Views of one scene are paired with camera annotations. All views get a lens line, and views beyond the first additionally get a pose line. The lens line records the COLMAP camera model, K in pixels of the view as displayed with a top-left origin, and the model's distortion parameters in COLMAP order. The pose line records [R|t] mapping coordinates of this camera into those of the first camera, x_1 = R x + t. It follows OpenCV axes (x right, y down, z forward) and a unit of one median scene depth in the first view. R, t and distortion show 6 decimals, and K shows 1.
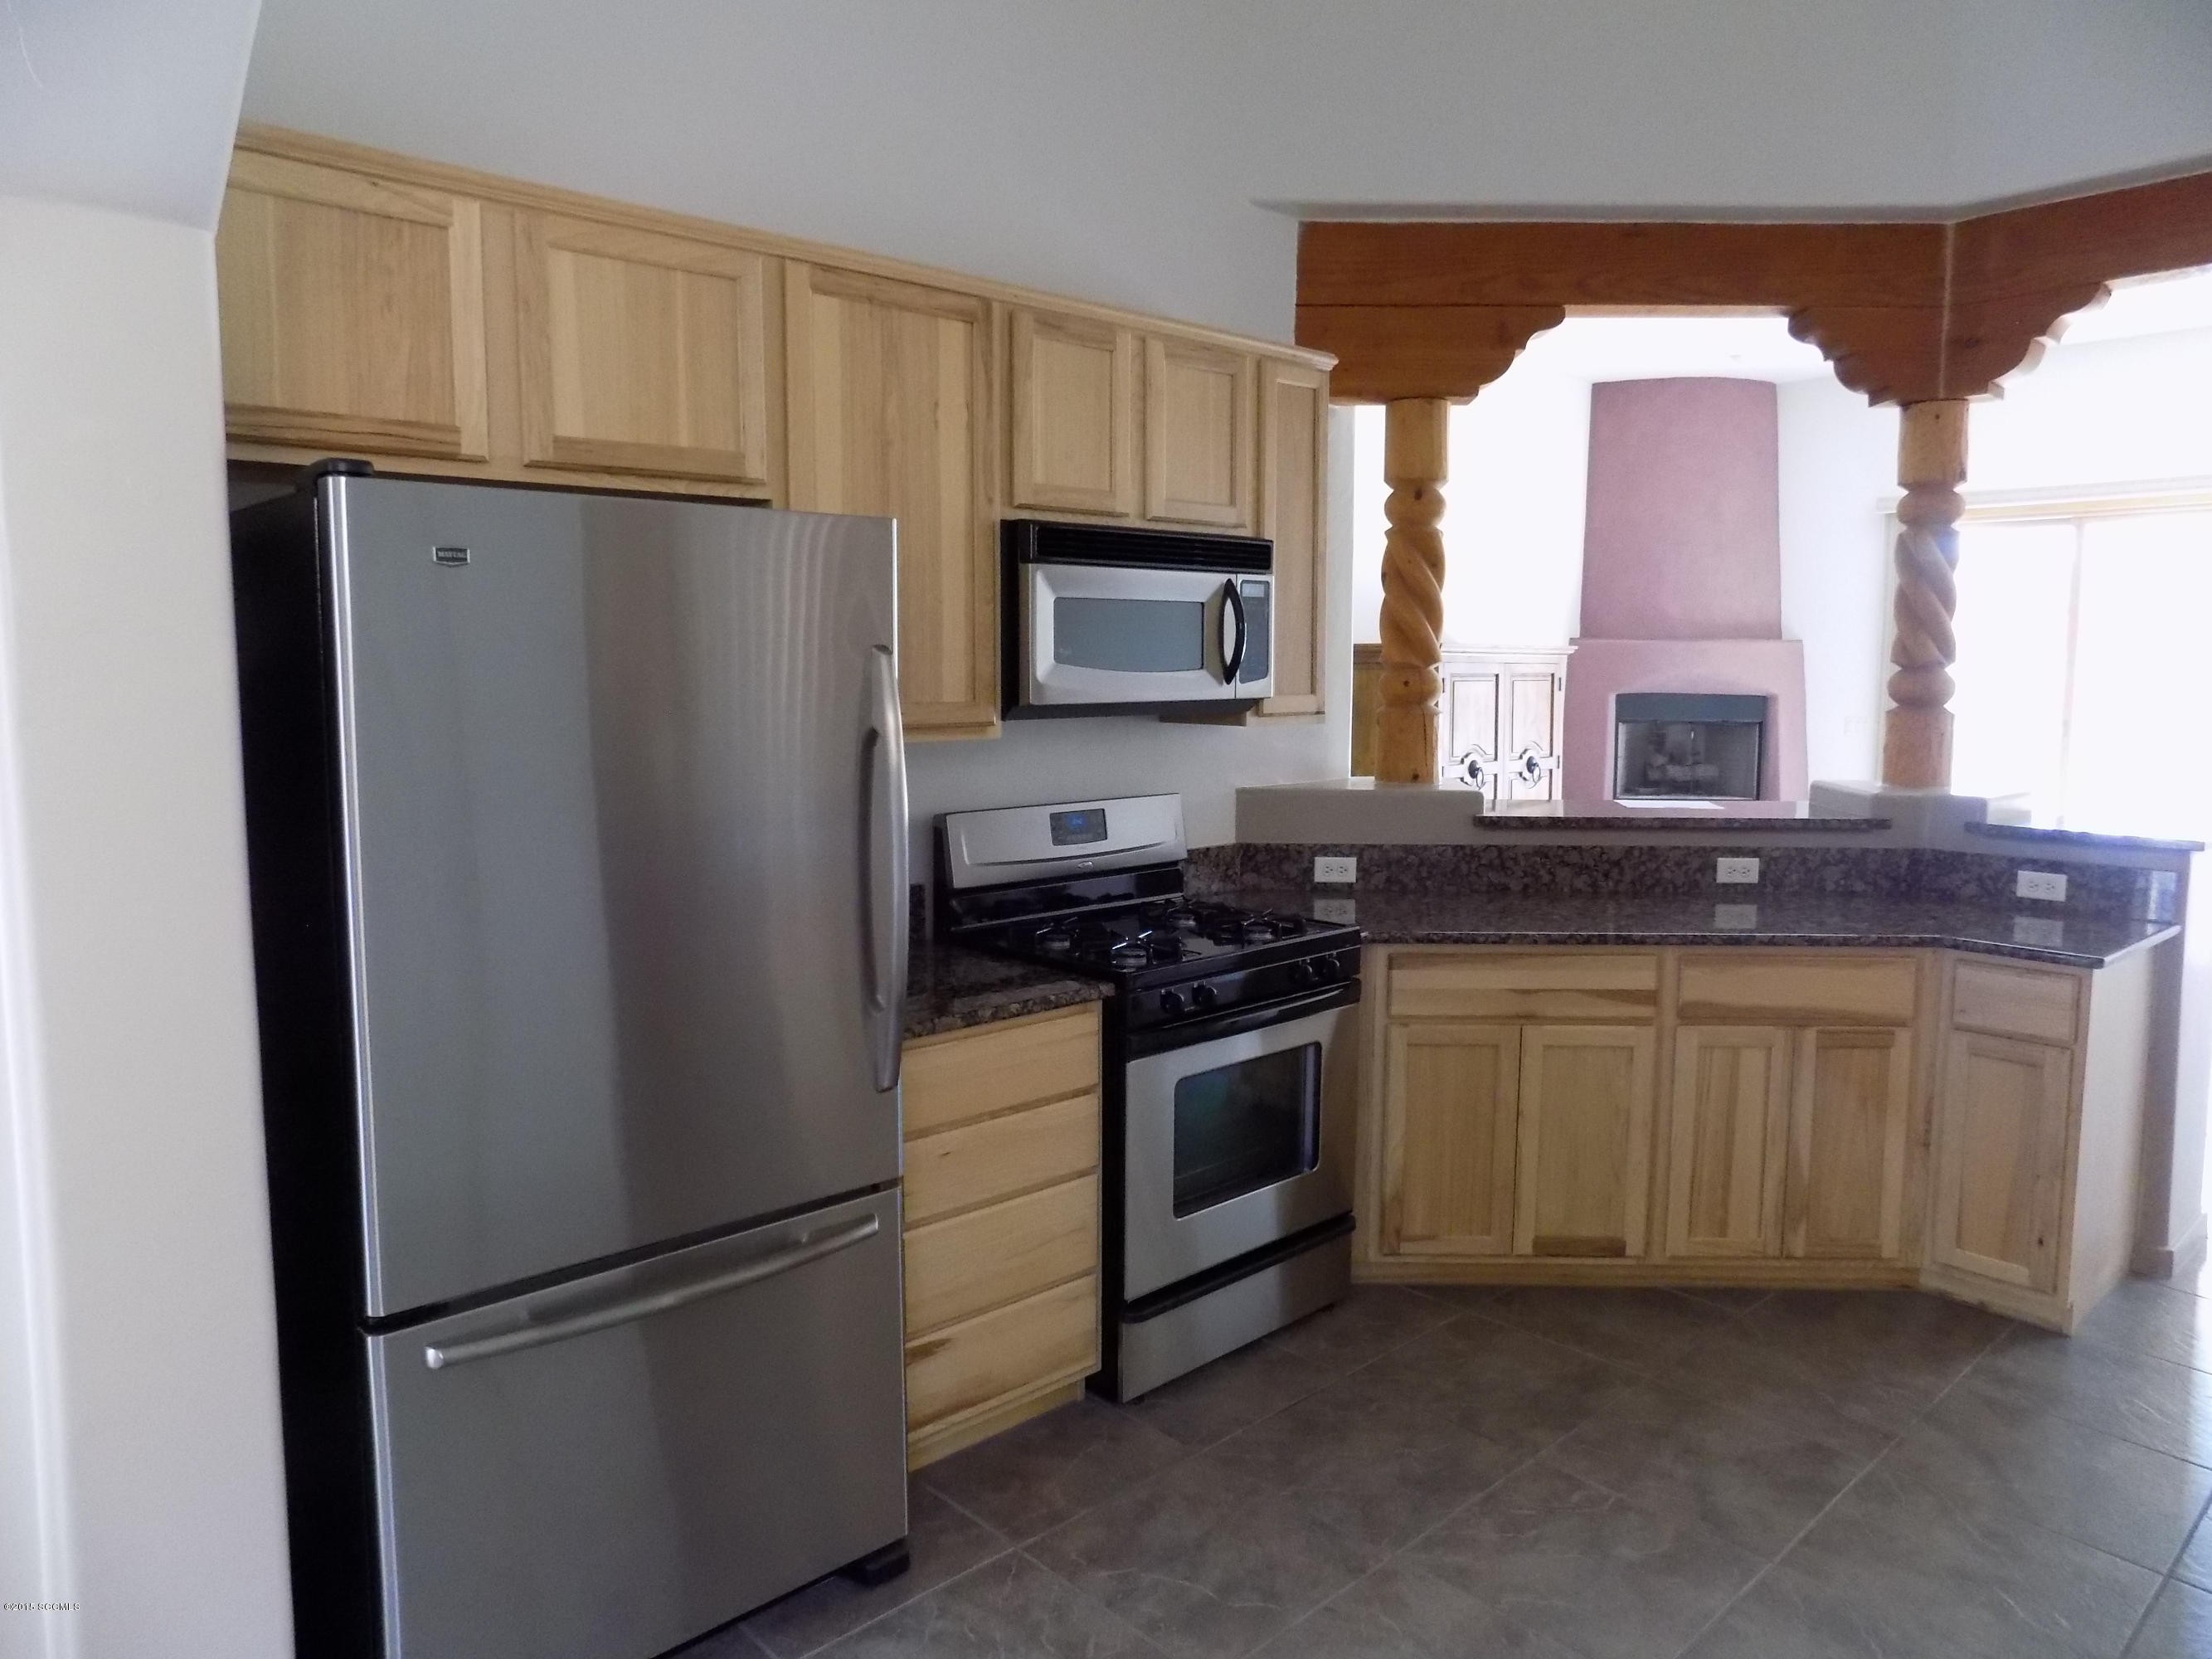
lens RADIAL K [[1488.5, 0, 1102.8], [0, 1488.5, 812.6], [0, 0, 1]] dist [-0.067081, 0.049899]
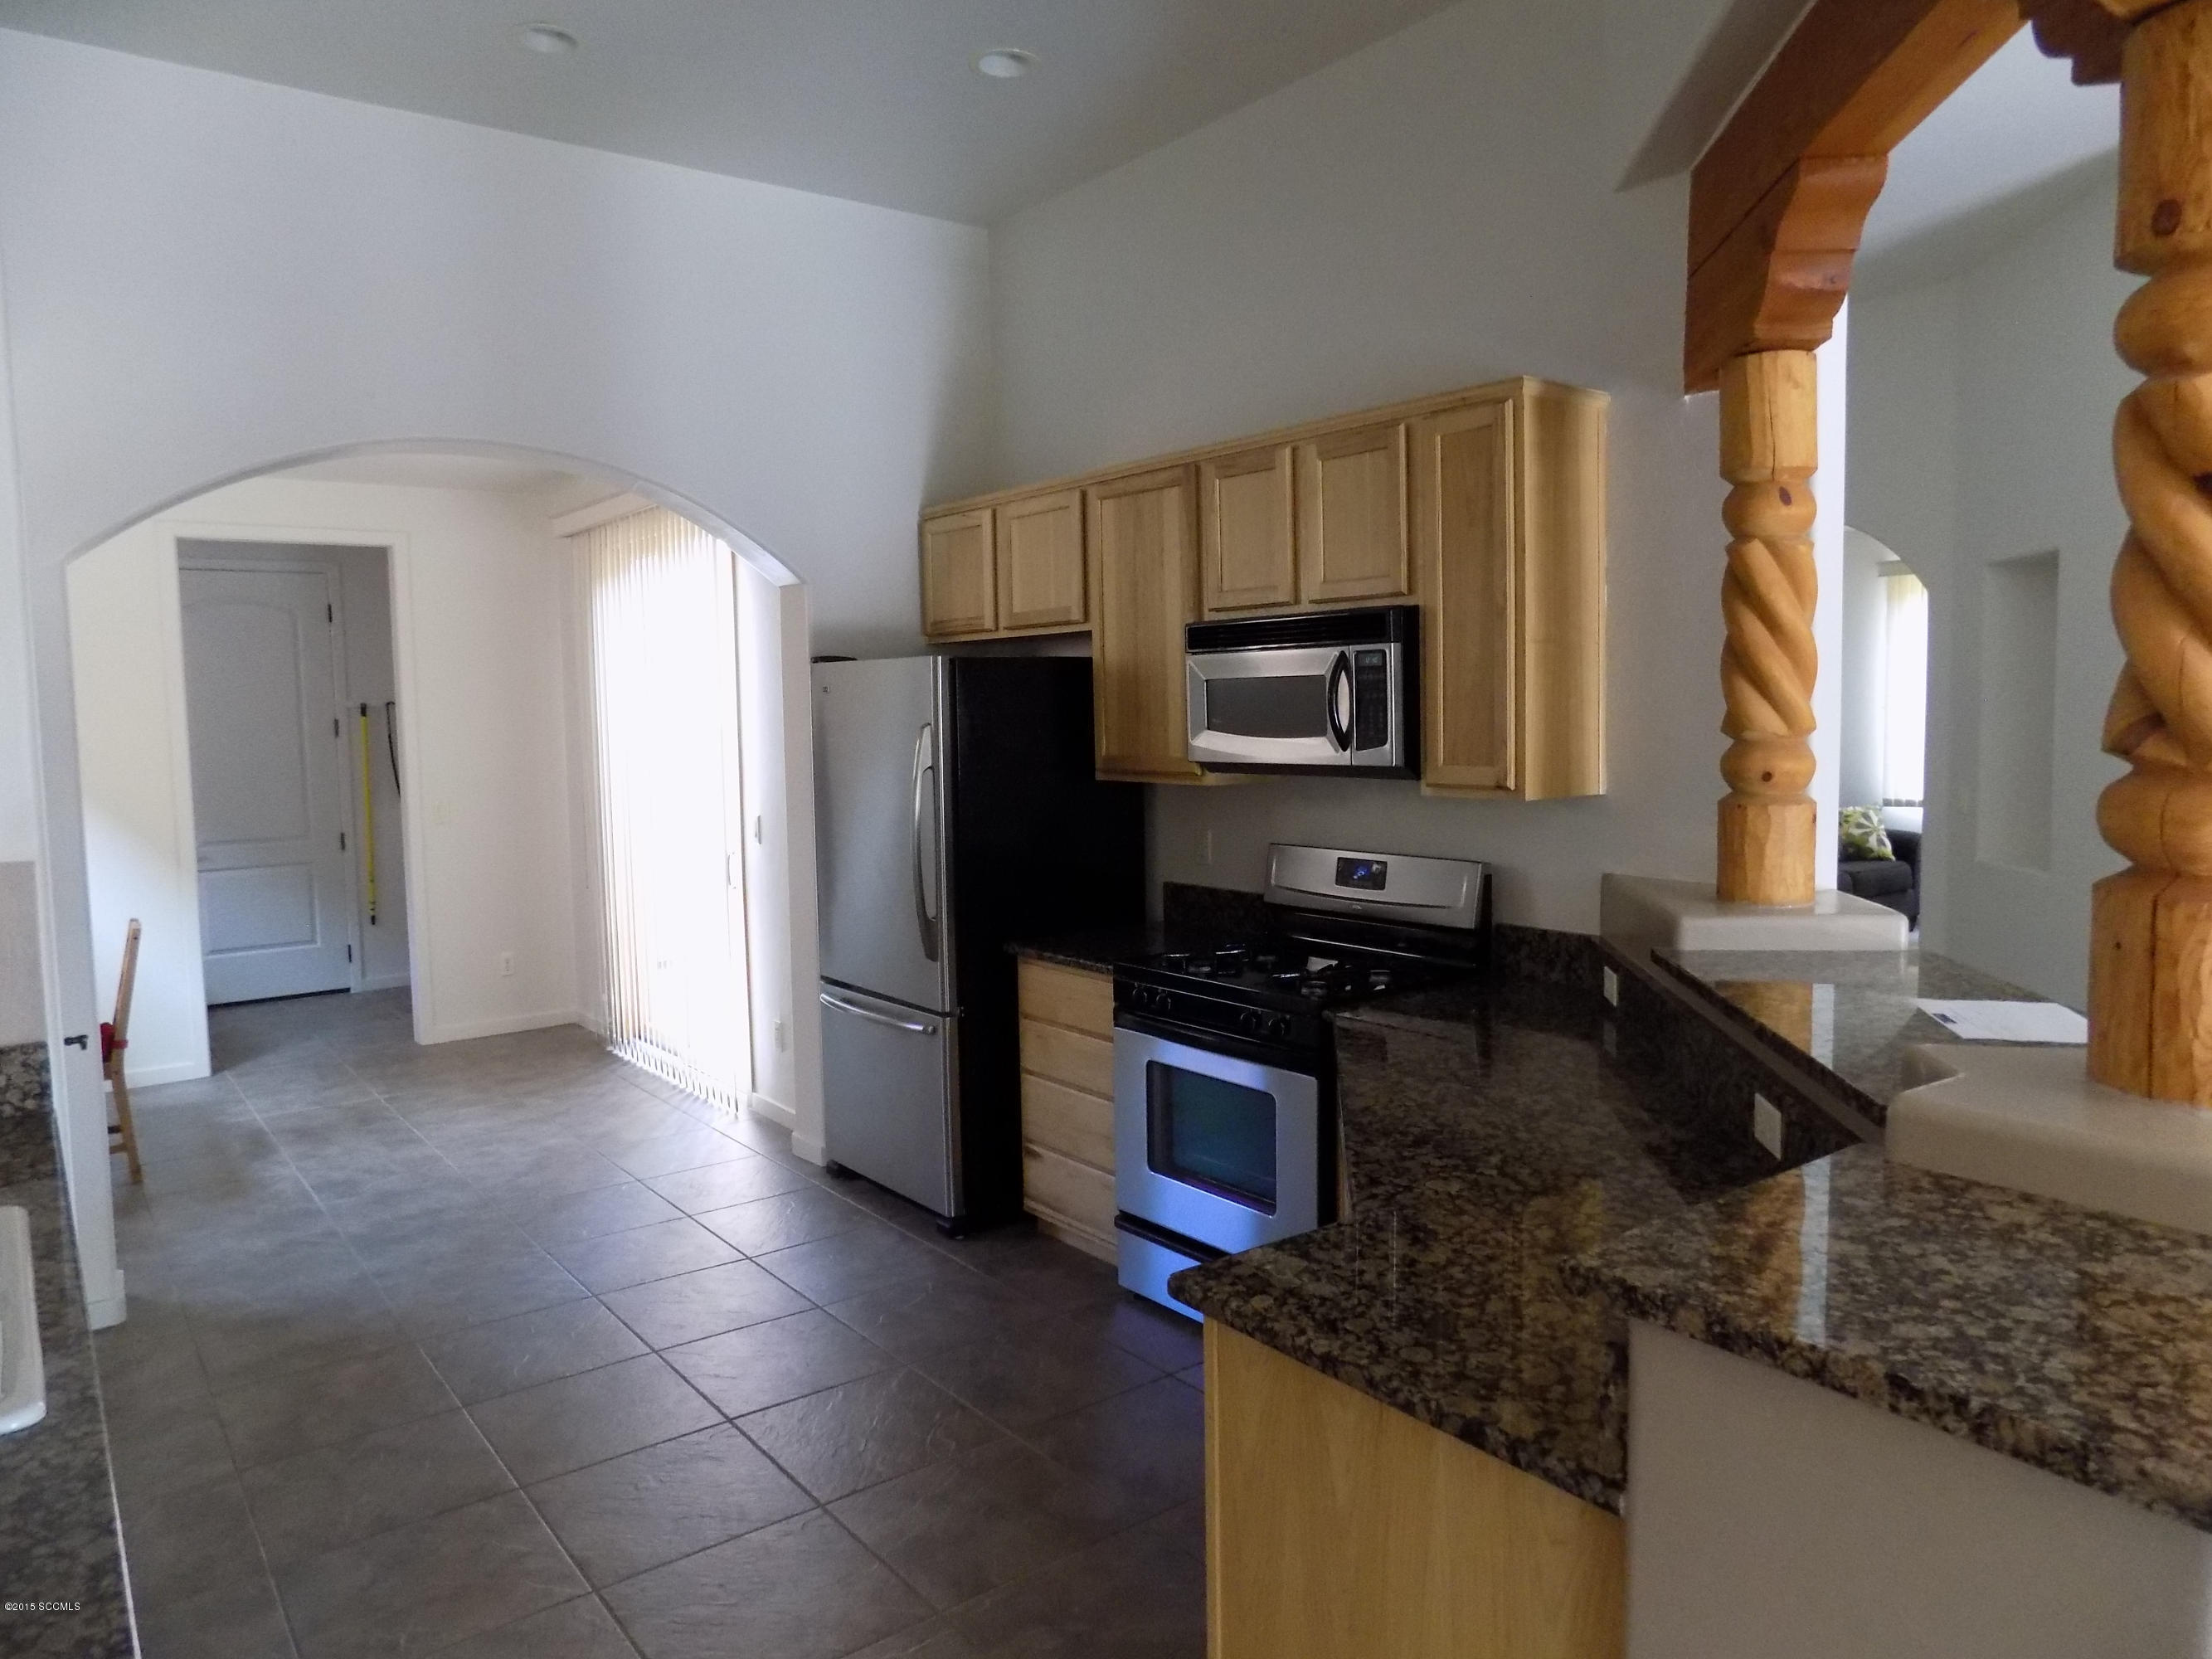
lens RADIAL K [[1488.5, 0, 1103.8], [0, 1488.5, 834.7], [0, 0, 1]] dist [-0.067081, 0.049899]
pose [[-0.109445, 0.090722, -0.989844, 1.149049], [-0.073649, 0.992349, 0.099095, -0.120575], [0.991261, 0.083747, -0.101926, 0.954167]]
